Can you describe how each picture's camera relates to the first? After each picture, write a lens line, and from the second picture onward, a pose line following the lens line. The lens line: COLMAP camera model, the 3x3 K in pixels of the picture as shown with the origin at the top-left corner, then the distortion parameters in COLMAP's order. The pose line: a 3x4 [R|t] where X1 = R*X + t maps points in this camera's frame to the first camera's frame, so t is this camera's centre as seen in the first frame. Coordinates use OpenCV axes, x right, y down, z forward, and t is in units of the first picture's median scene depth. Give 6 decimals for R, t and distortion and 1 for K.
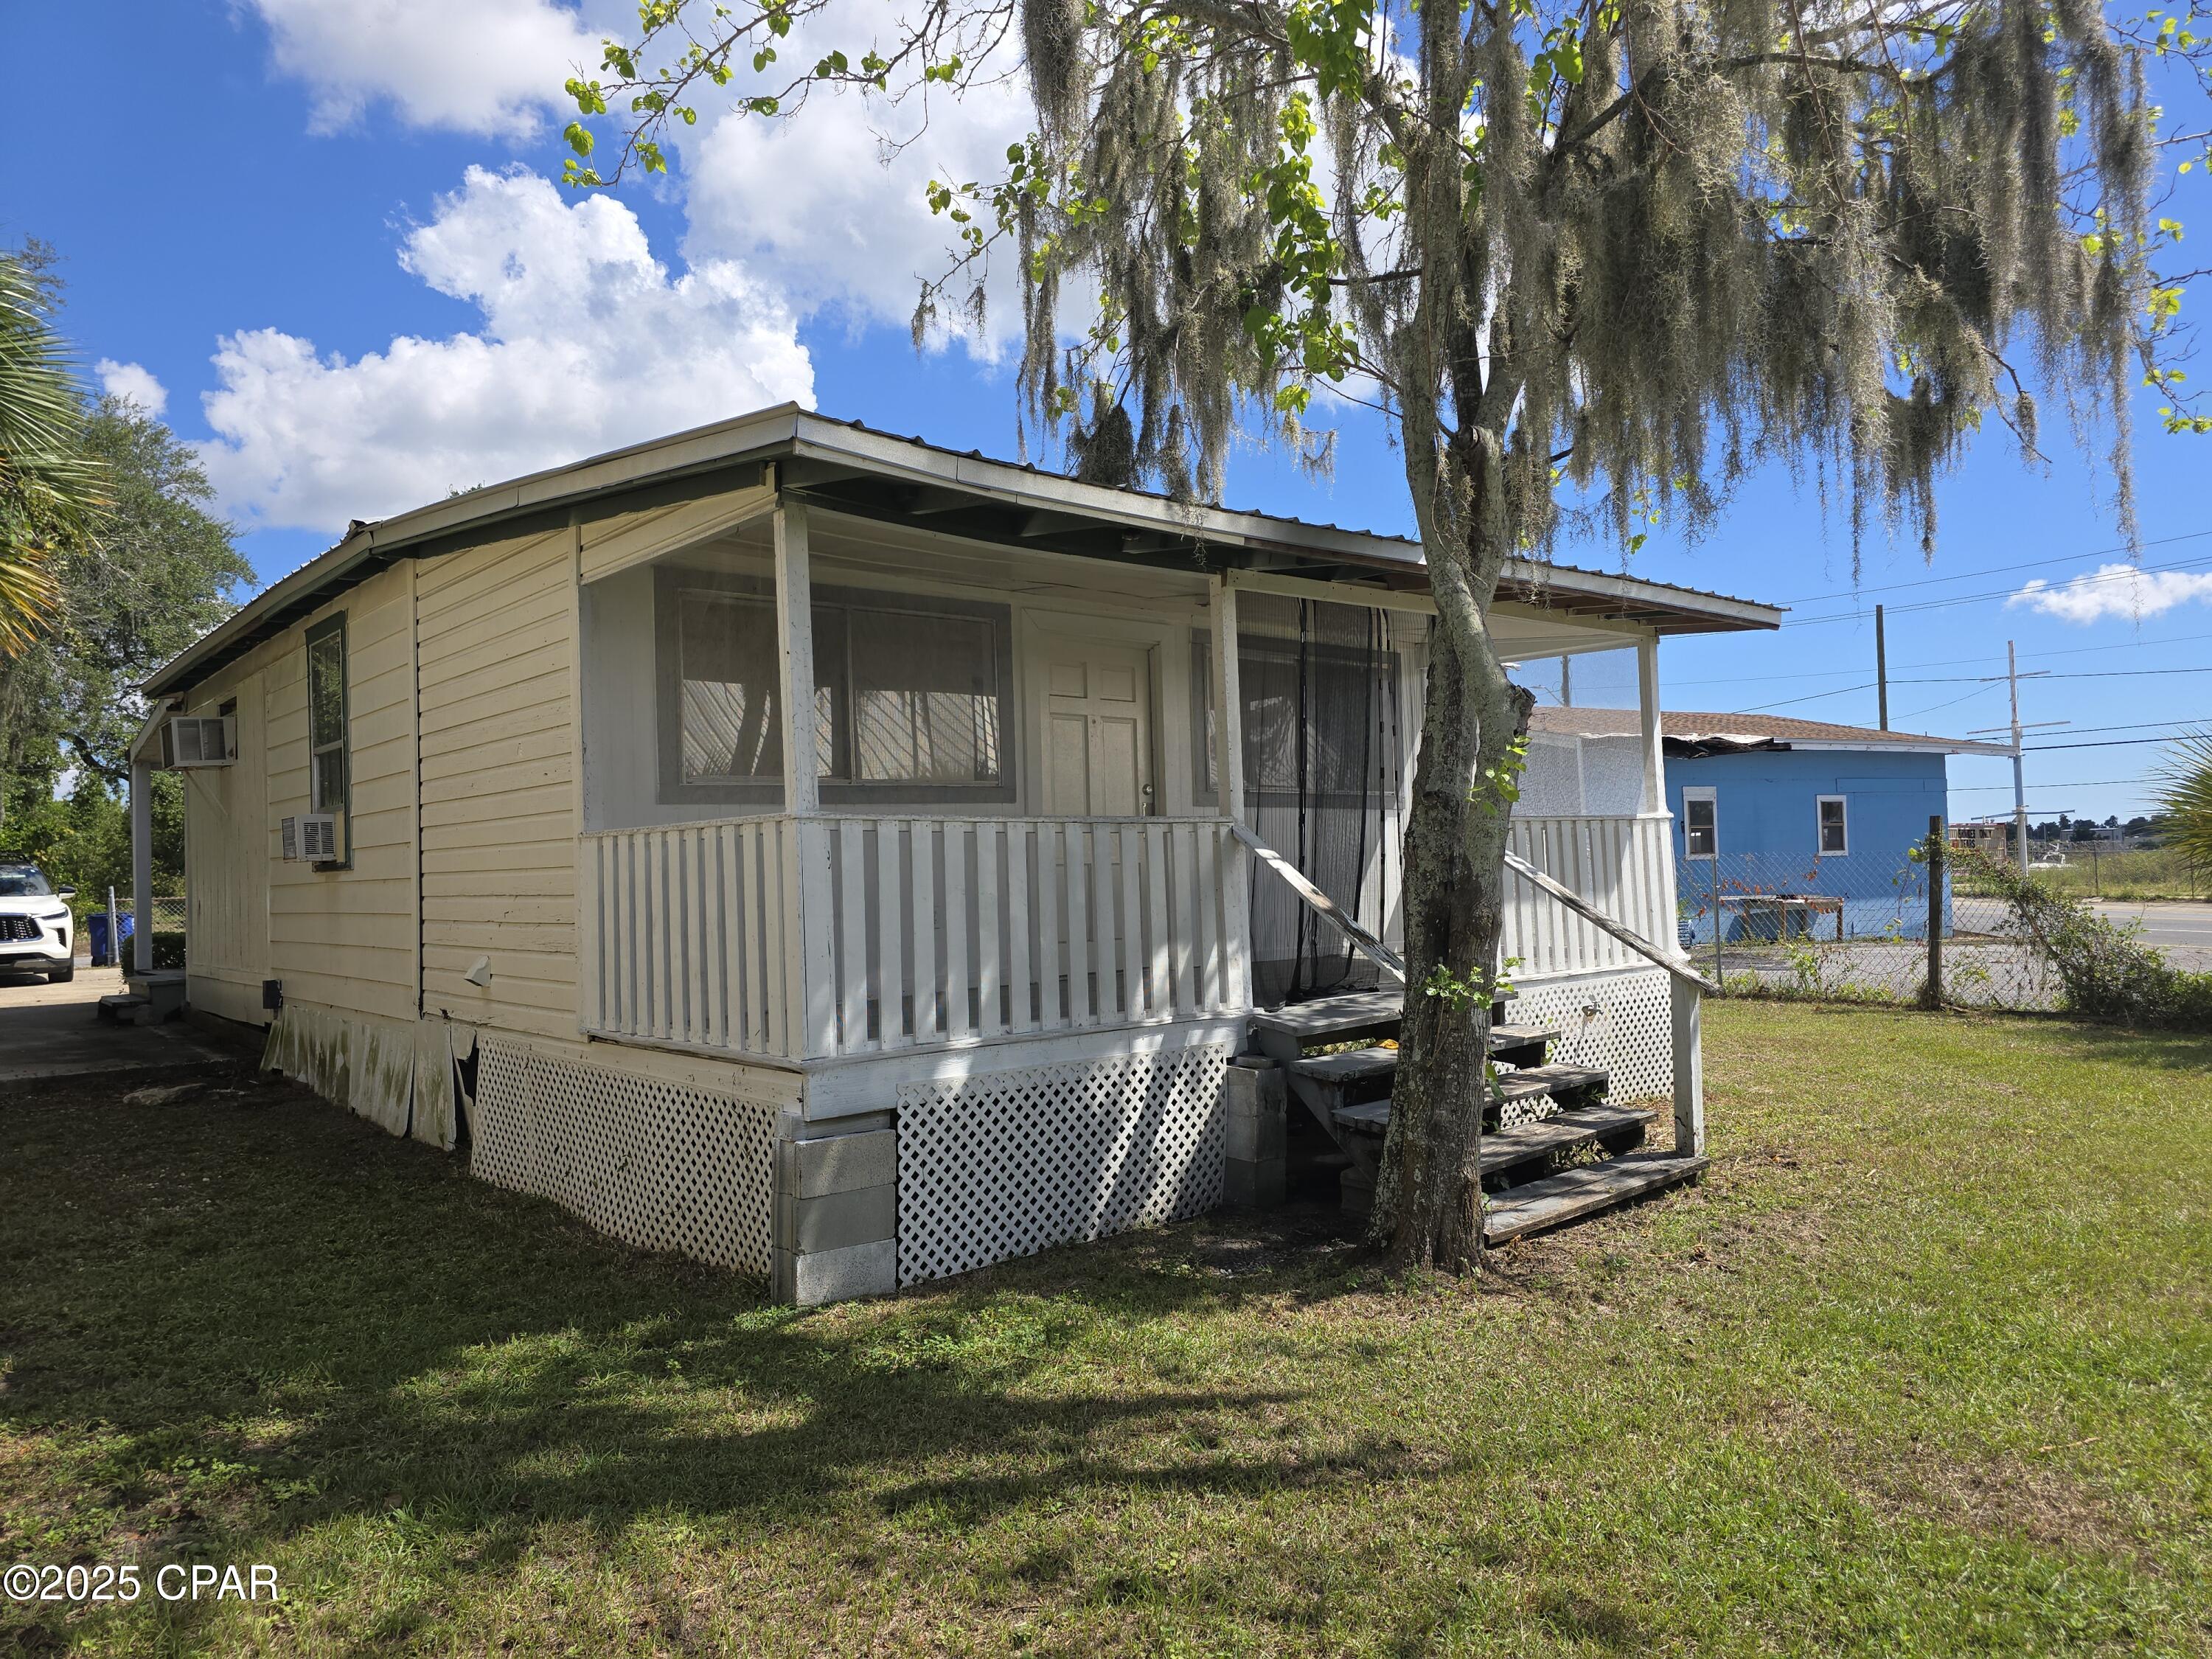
lens RADIAL K [[1489.0, 0, 1097.8], [0, 1489.0, 833.0], [0, 0, 1]] dist [0.041171, -0.029798]
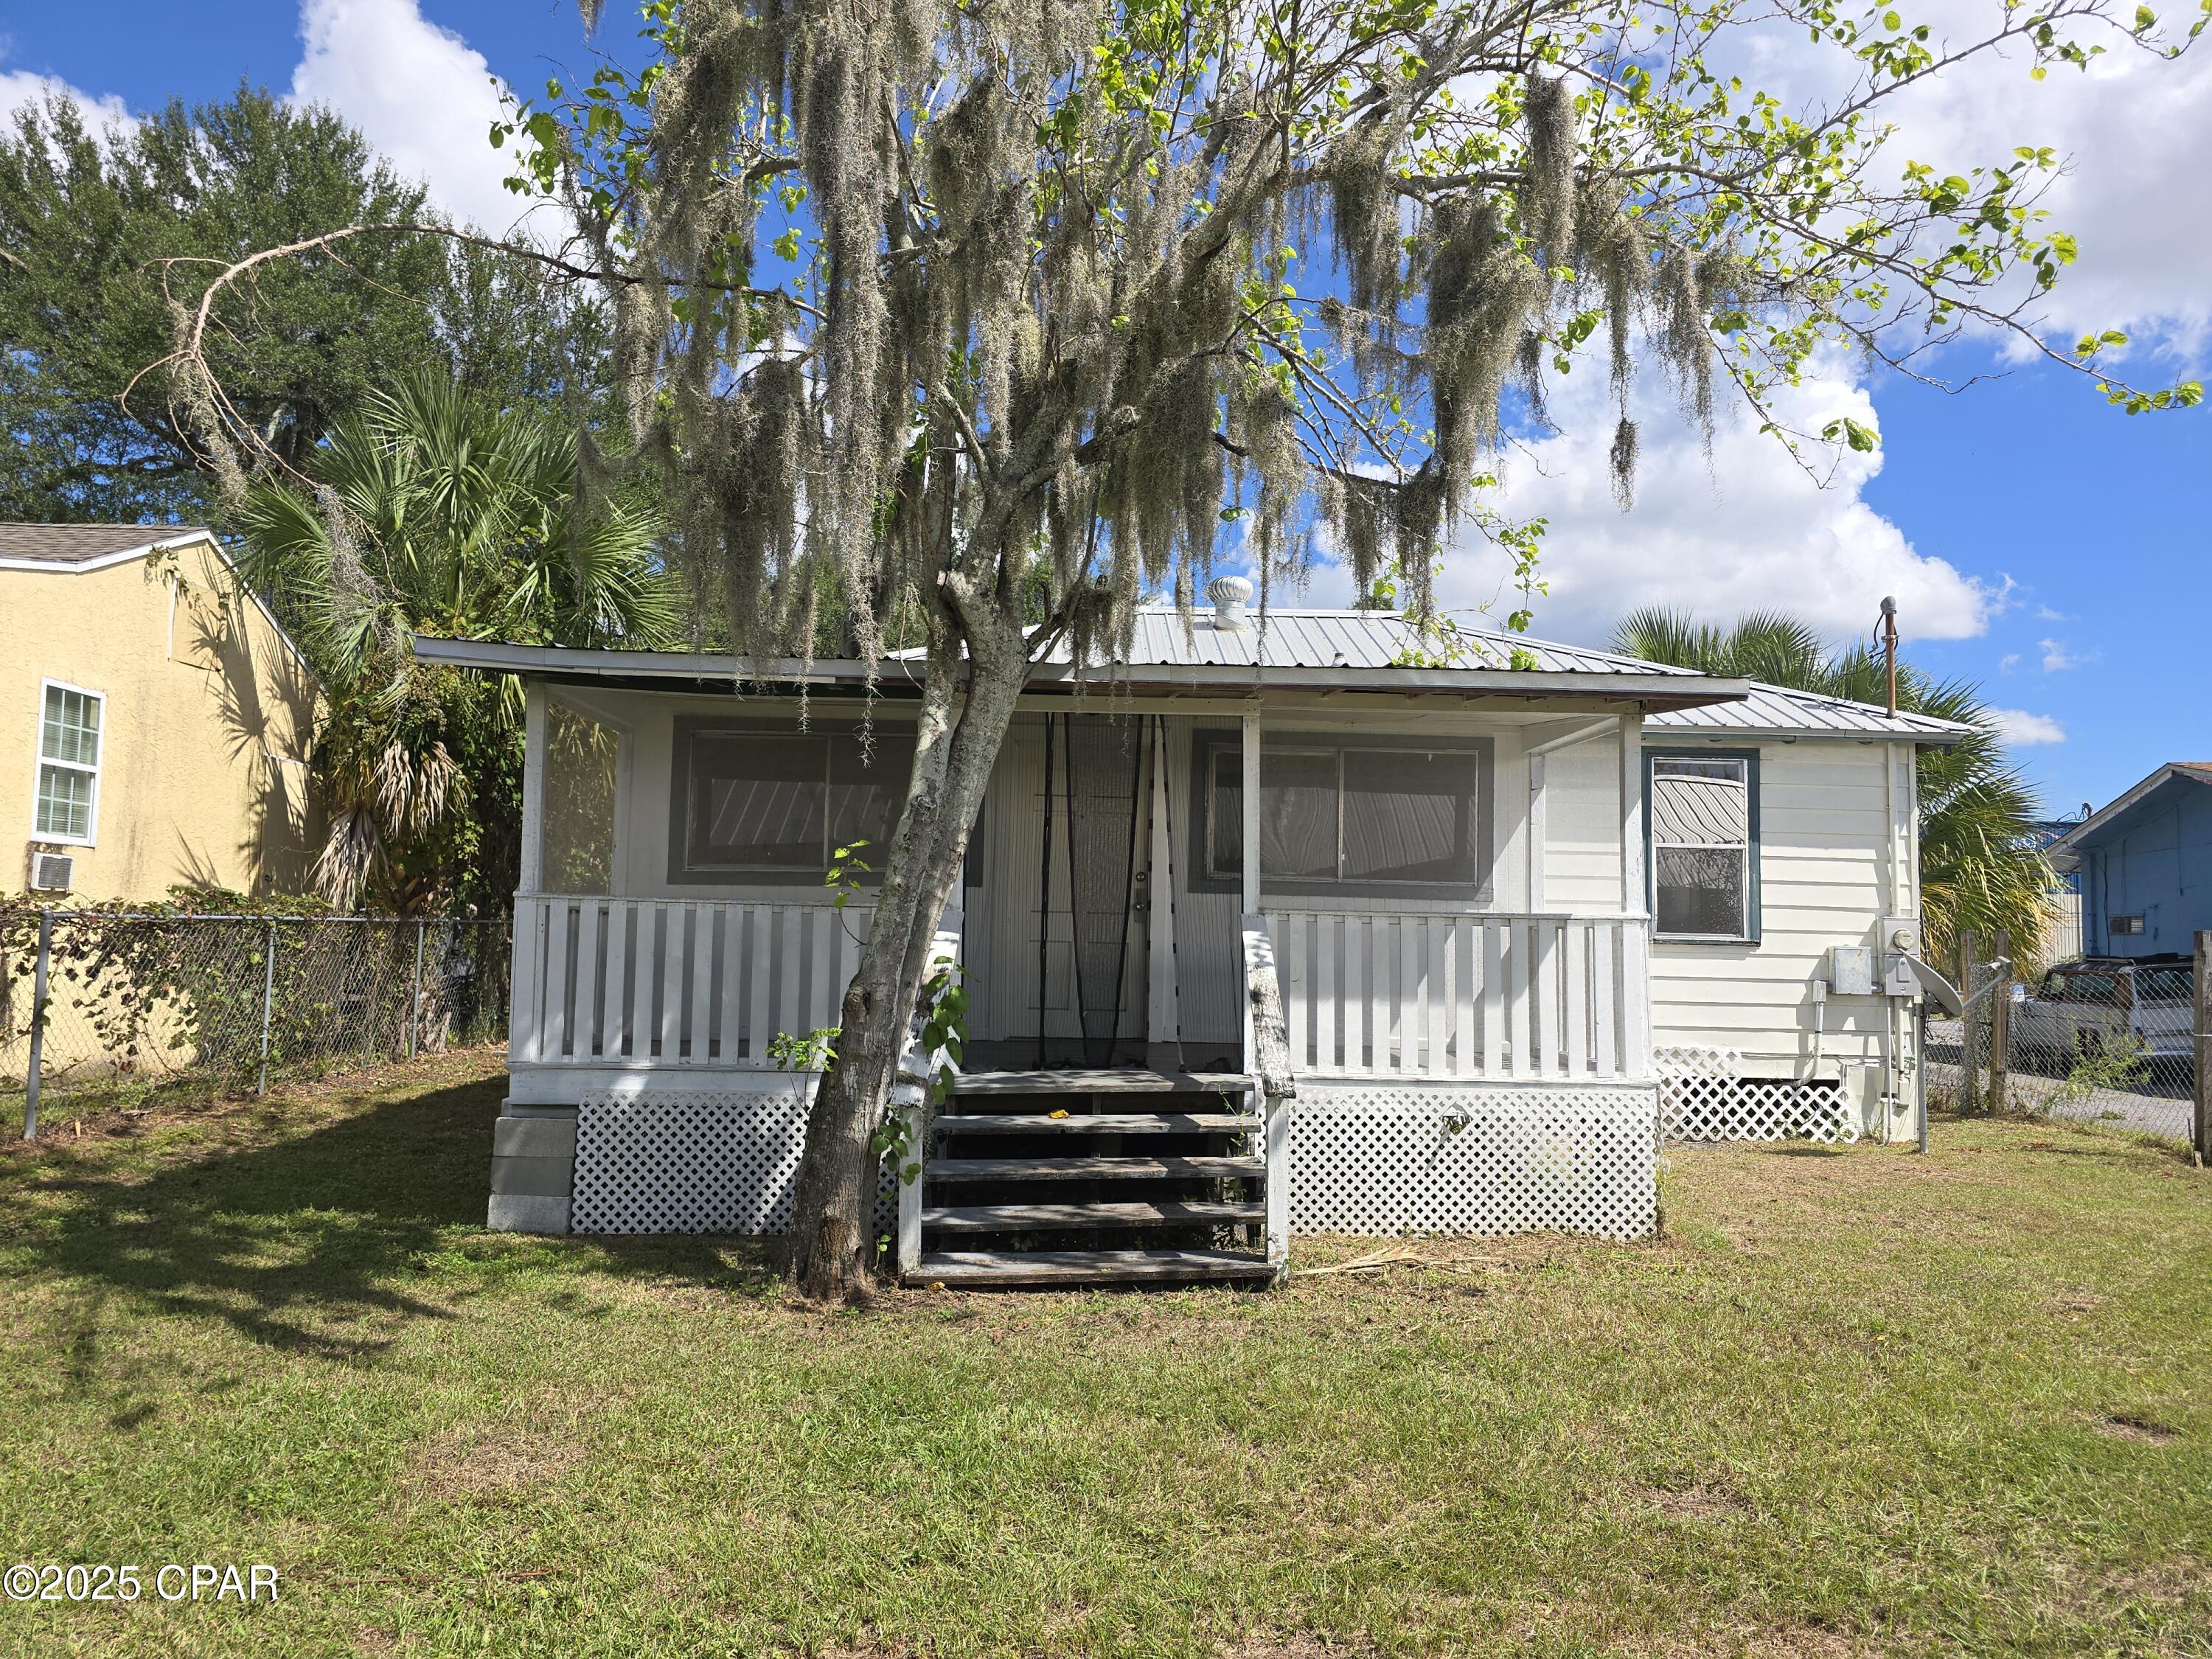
lens RADIAL K [[1489.0, 0, 1096.9], [0, 1489.0, 828.2], [0, 0, 1]] dist [0.041171, -0.029798]
pose [[0.779933, -0.004932, -0.625843, 1.033038], [-0.025178, 0.998912, -0.039249, -0.031750], [0.625356, 0.046369, 0.778961, 0.170502]]
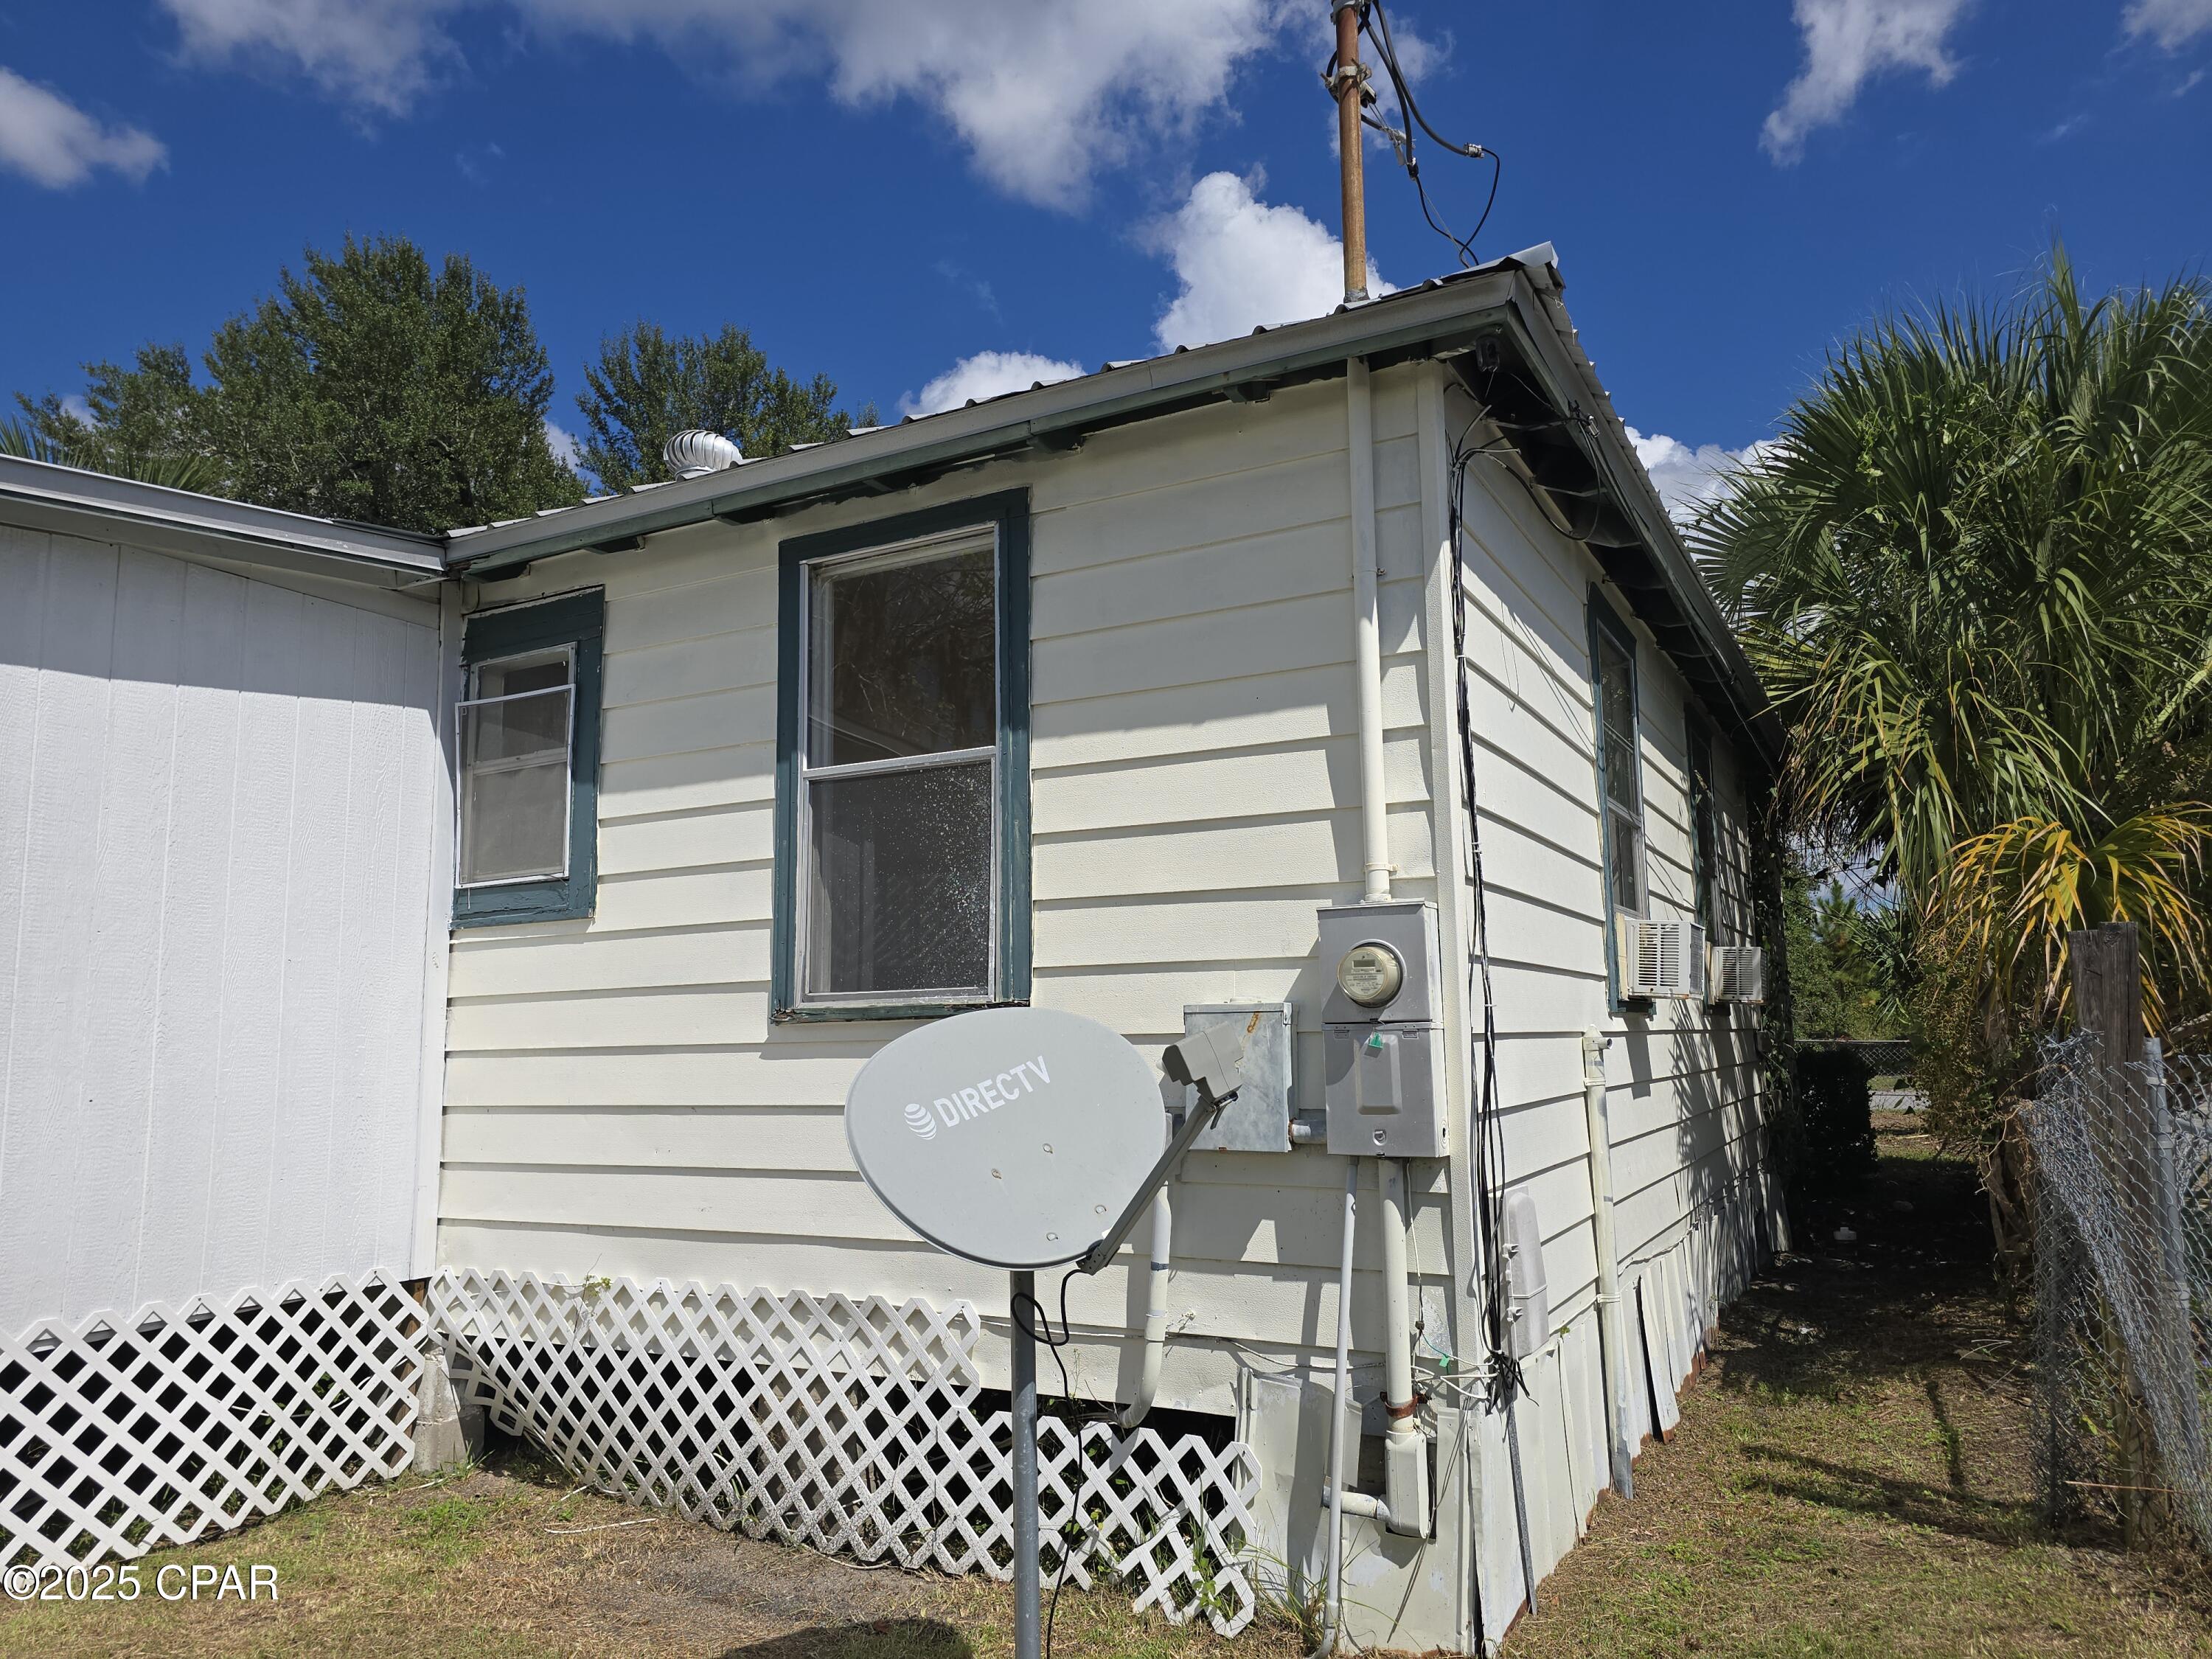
lens RADIAL K [[1489.0, 0, 1110.0], [0, 1489.0, 822.7], [0, 0, 1]] dist [0.041171, -0.029798]
pose [[0.355322, -0.109549, -0.928302, 1.165548], [0.037041, 0.993979, -0.103121, 0.008293], [0.934010, 0.002256, 0.357241, 2.107596]]
